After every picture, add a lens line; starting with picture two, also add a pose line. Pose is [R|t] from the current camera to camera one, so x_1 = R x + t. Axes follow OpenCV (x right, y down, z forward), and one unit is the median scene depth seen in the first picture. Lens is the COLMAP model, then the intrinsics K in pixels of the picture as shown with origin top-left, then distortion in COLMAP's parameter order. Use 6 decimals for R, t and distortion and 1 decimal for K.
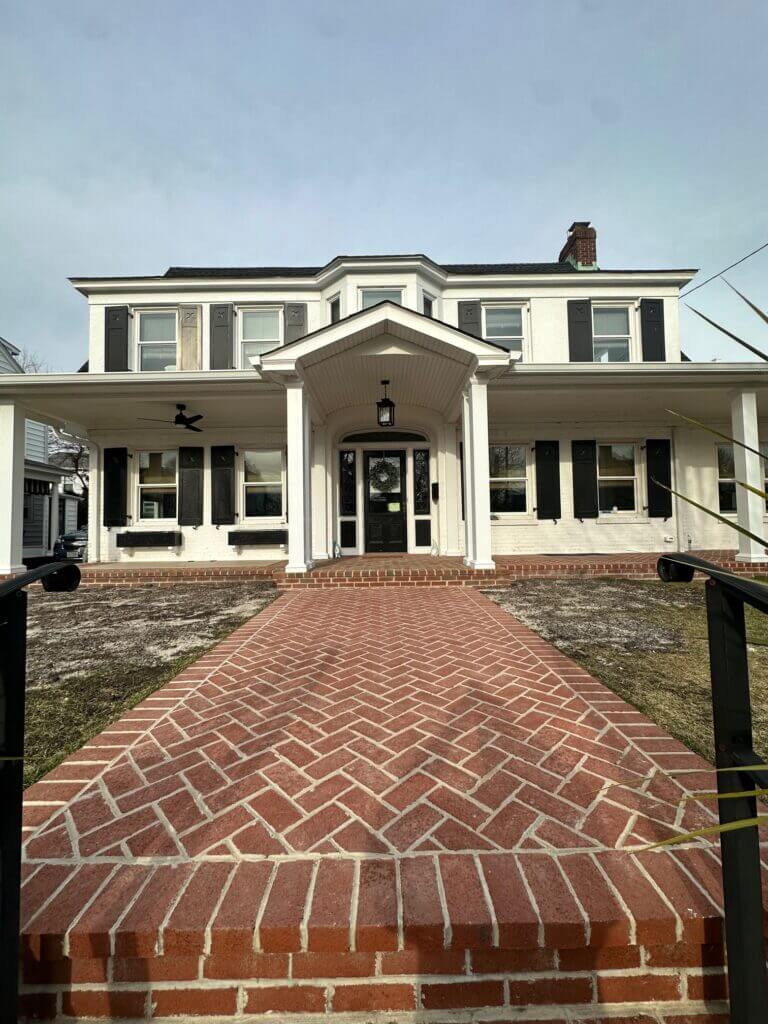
lens RADIAL K [[405.5, 0, 384.9], [0, 405.5, 511.4], [0, 0, 1]] dist [-0.000996, 0.000083]
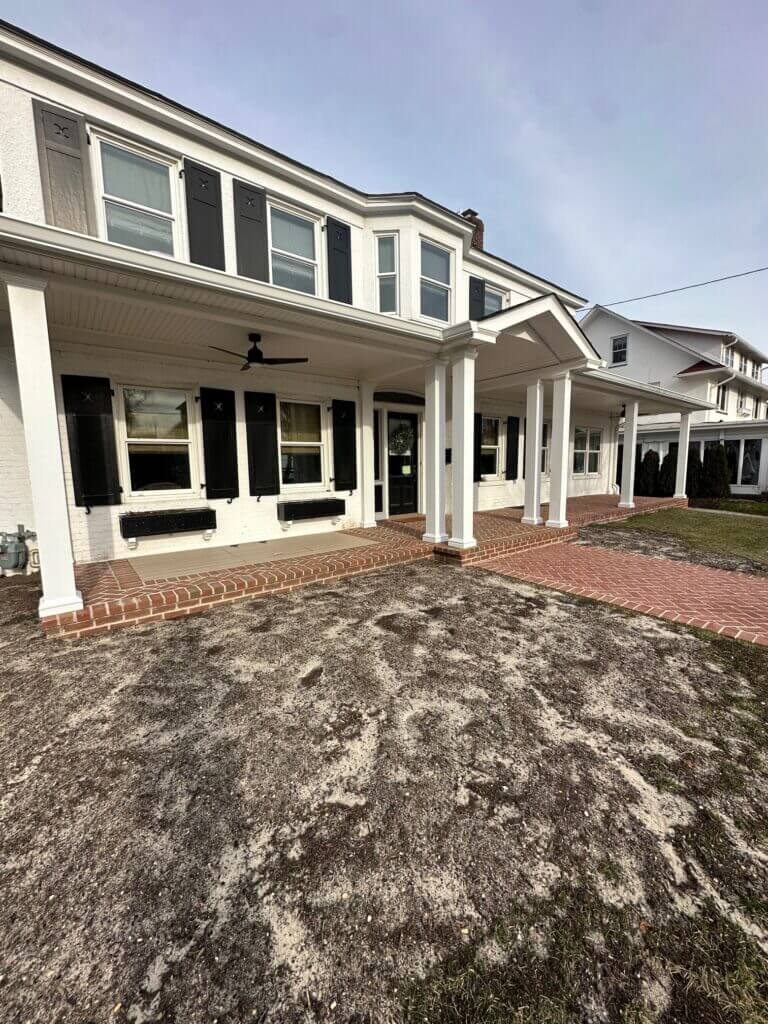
lens RADIAL K [[405.5, 0, 385.7], [0, 405.5, 511.1], [0, 0, 1]] dist [-0.000996, 0.000083]
pose [[0.789229, -0.068031, 0.610319, -0.697780], [-0.026570, 0.989131, 0.144616, -0.057388], [-0.613524, -0.130351, 0.778844, 0.234143]]
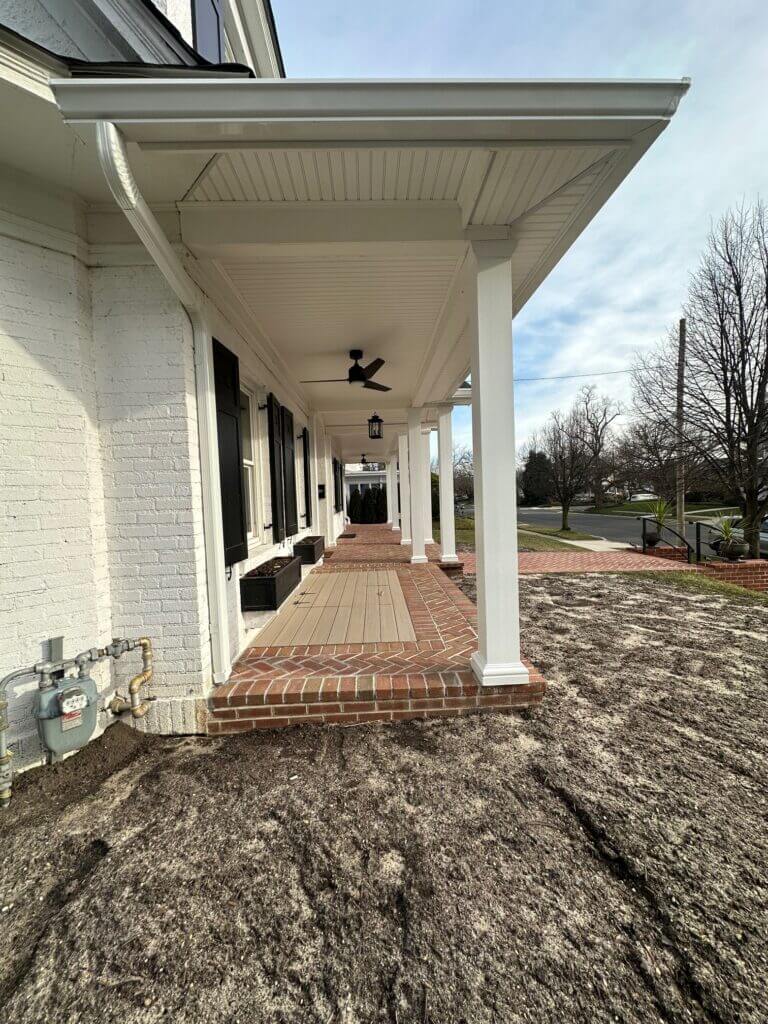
lens RADIAL K [[405.5, 0, 386.6], [0, 405.5, 513.6], [0, 0, 1]] dist [-0.000996, 0.000083]
pose [[-0.029963, -0.025996, 0.999213, -1.003111], [-0.007798, 0.999637, 0.025774, -0.022532], [-0.999521, -0.007020, -0.030155, 0.814711]]
